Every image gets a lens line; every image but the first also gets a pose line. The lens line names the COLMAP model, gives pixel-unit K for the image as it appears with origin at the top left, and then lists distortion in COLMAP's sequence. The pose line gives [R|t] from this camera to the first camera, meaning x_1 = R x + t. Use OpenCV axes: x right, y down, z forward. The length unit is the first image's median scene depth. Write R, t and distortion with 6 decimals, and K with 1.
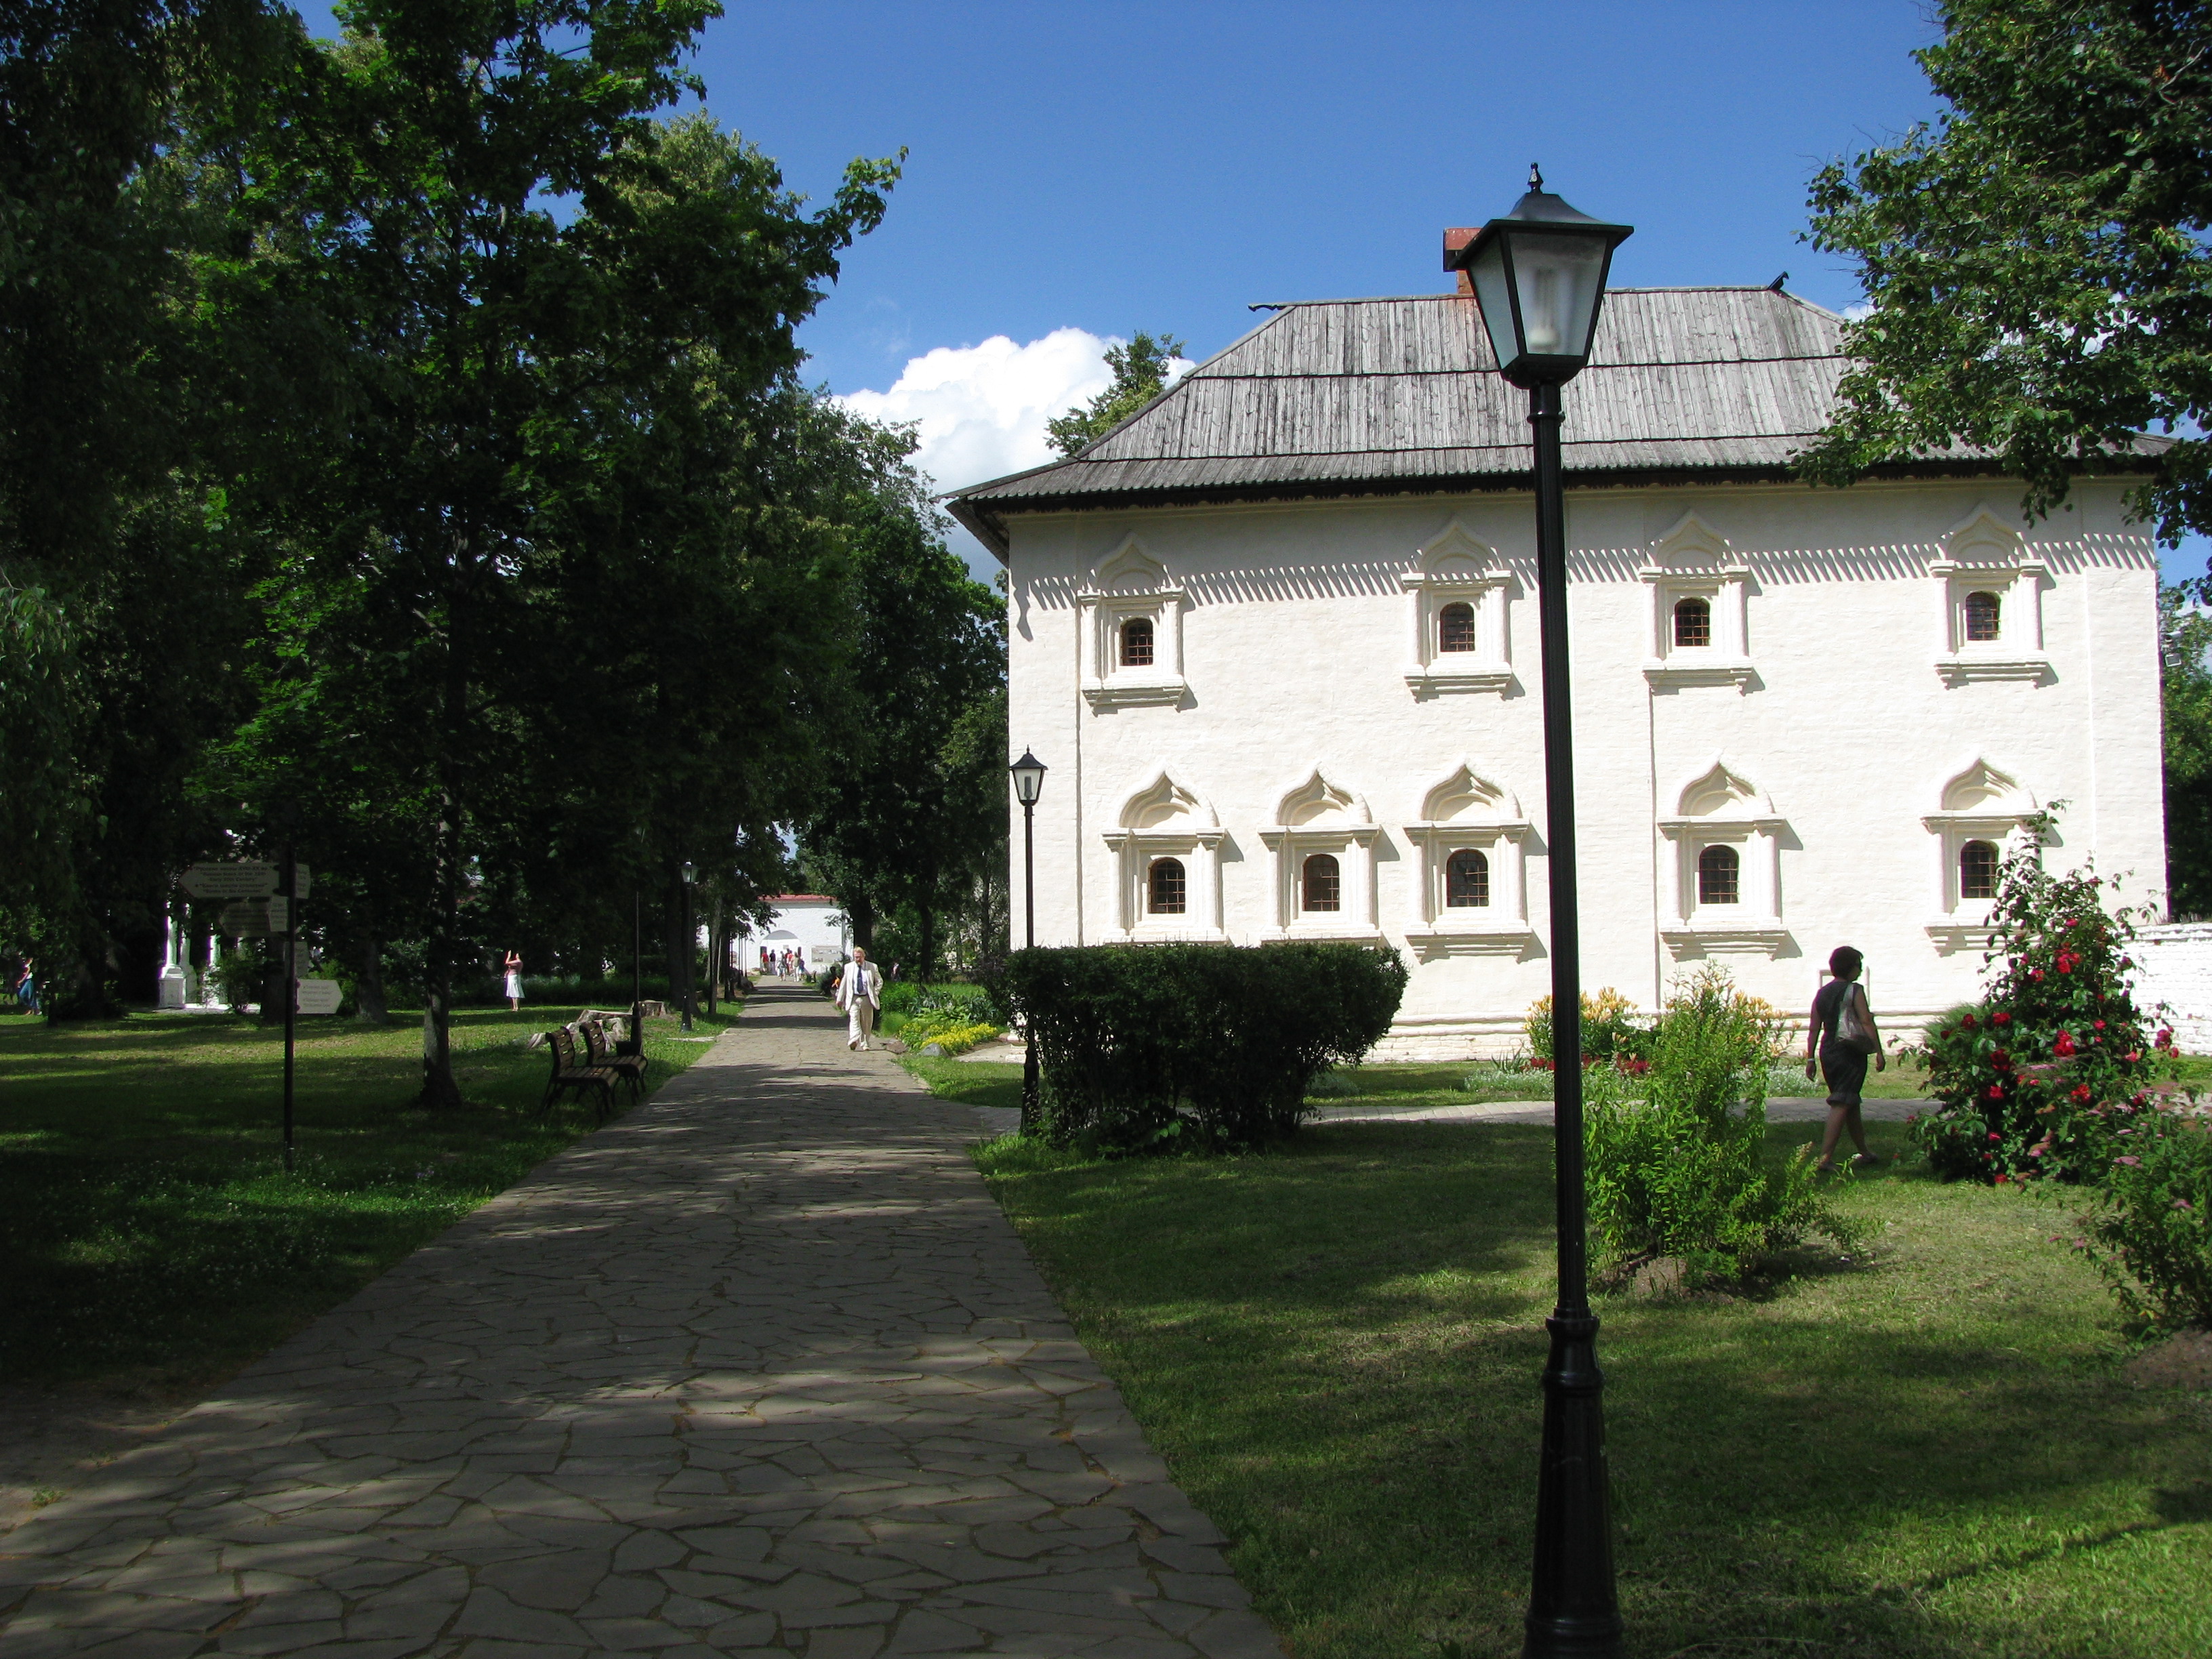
lens RADIAL K [[2357.6, 0, 1106.0], [0, 2357.6, 829.5], [0, 0, 1]] dist [-0.172840, 0.194812]
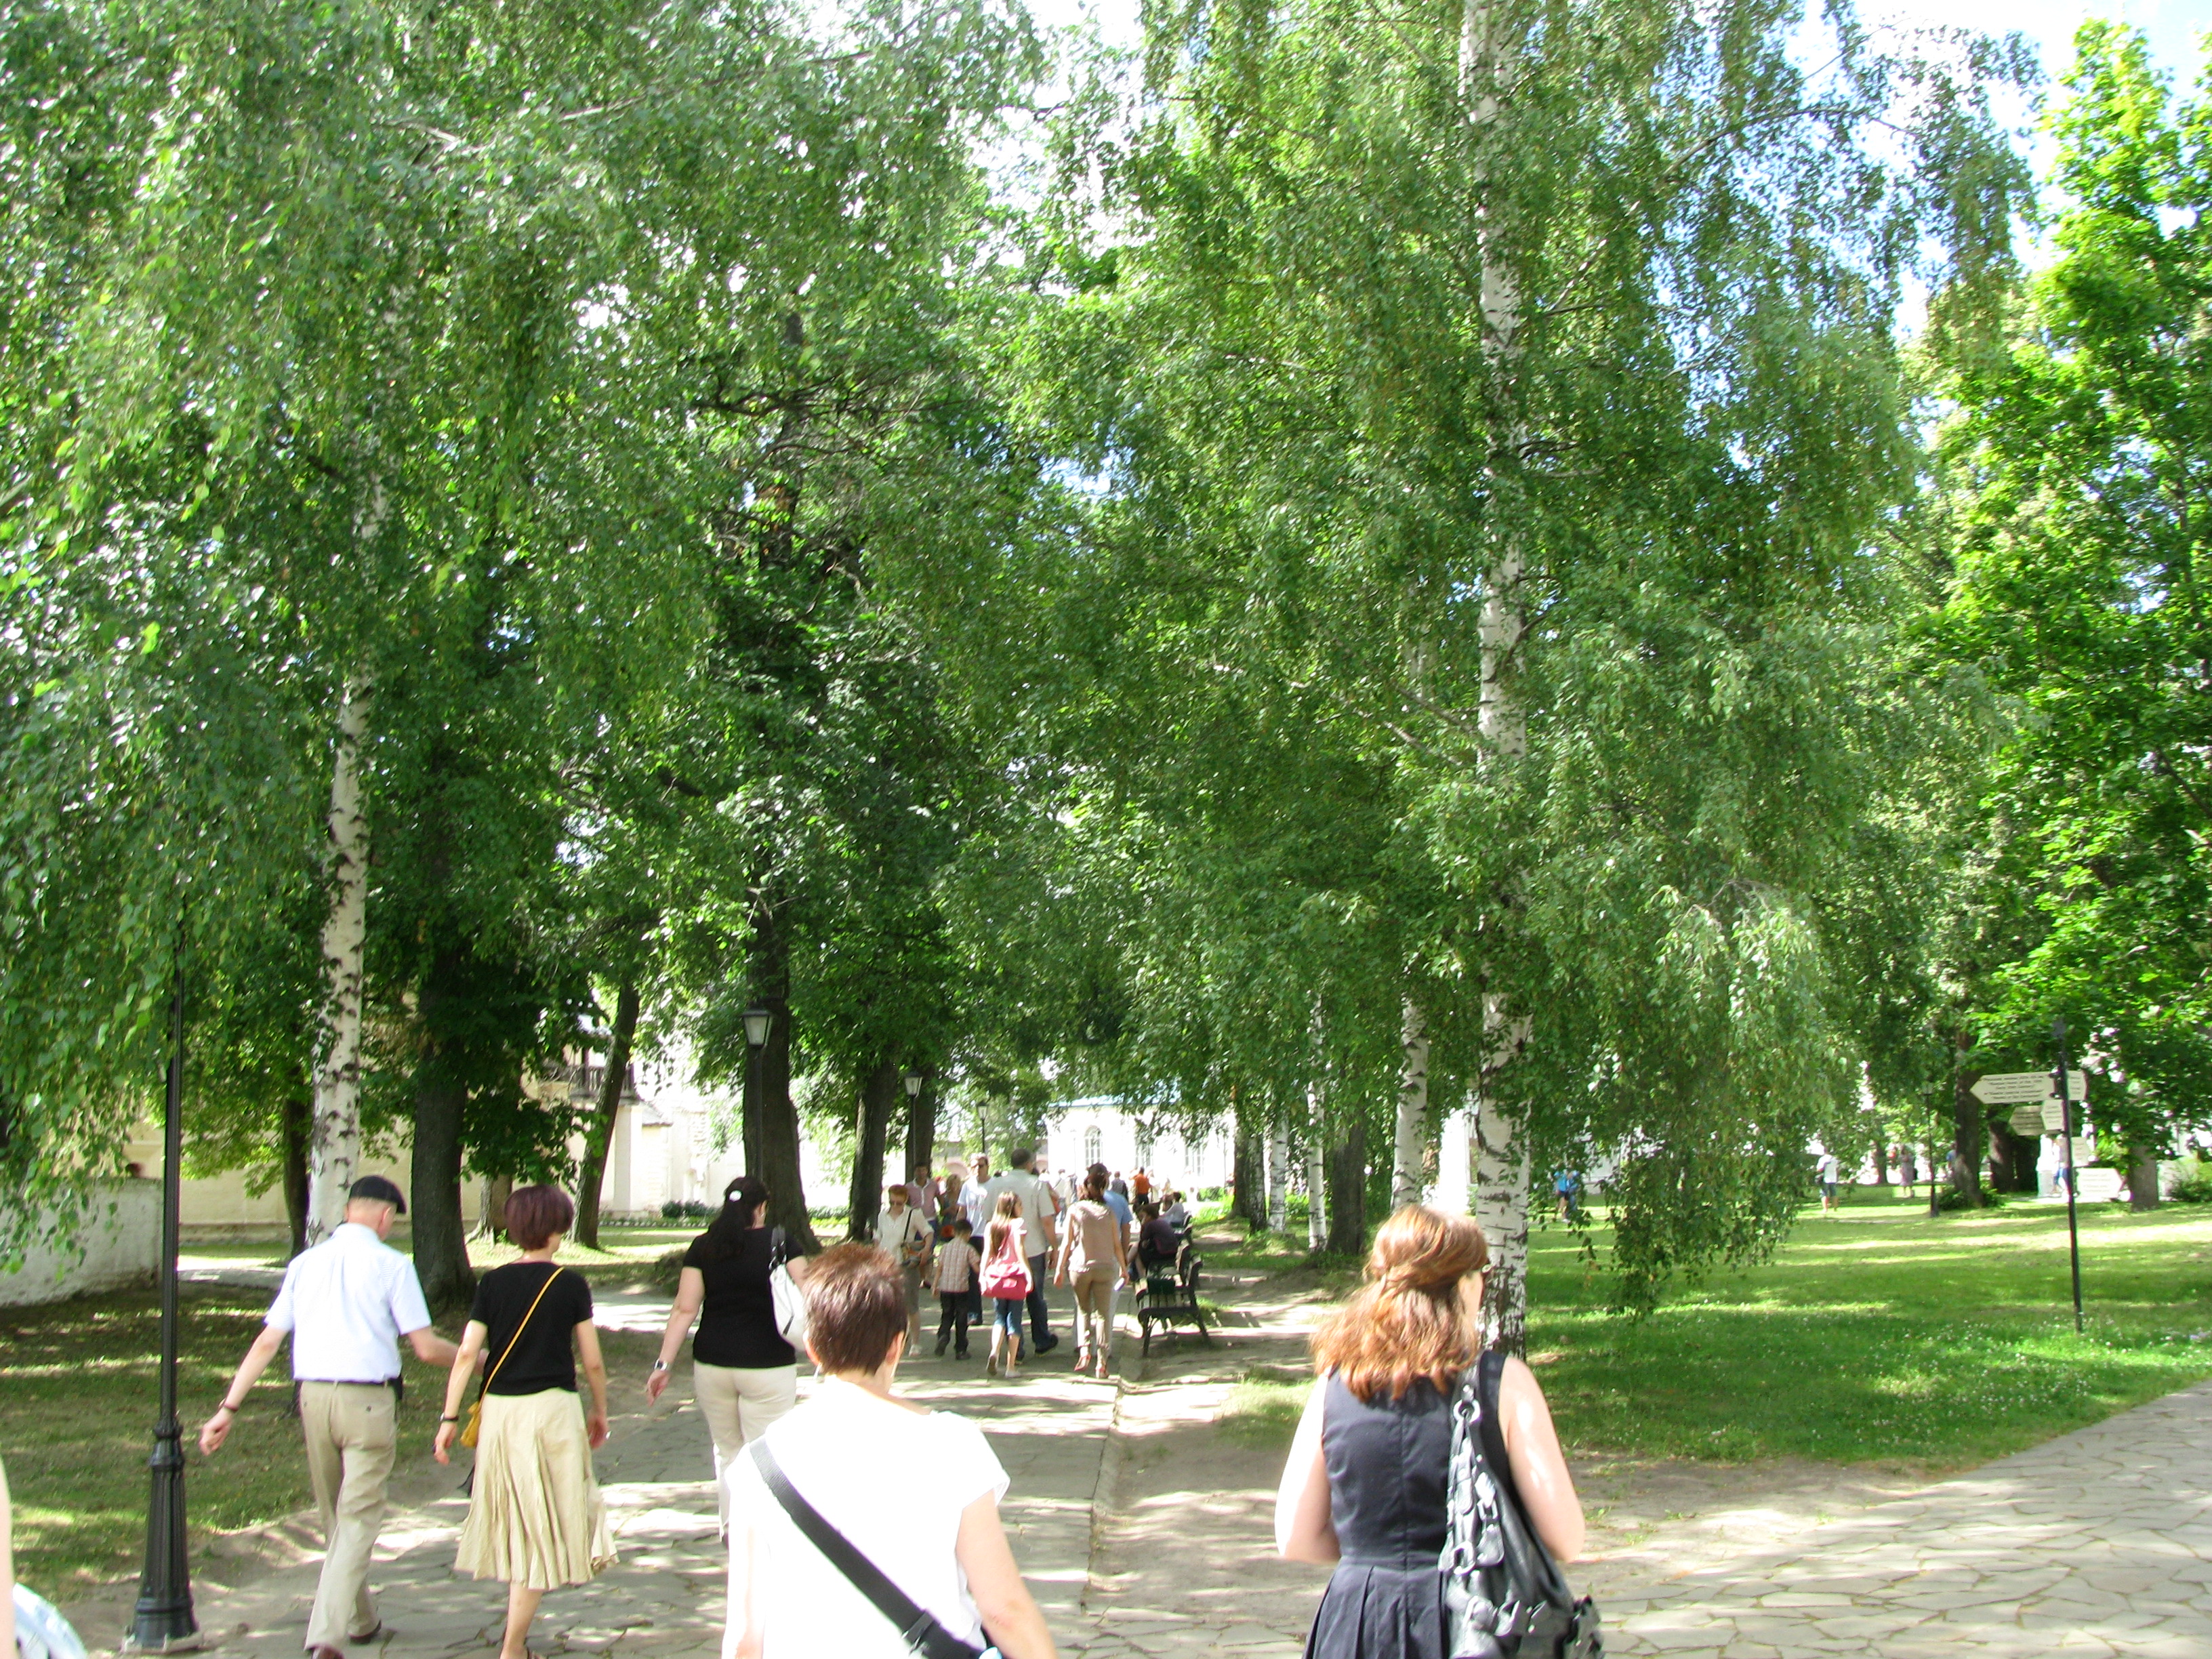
lens RADIAL K [[2332.1, 0, 1106.0], [0, 2332.1, 829.5], [0, 0, 1]] dist [-0.004757, -0.006608]
pose [[0.708282, -0.120506, -0.695568, 0.163703], [0.065007, 0.992269, -0.105714, -0.016373], [0.702930, 0.029659, 0.710641, -0.226211]]
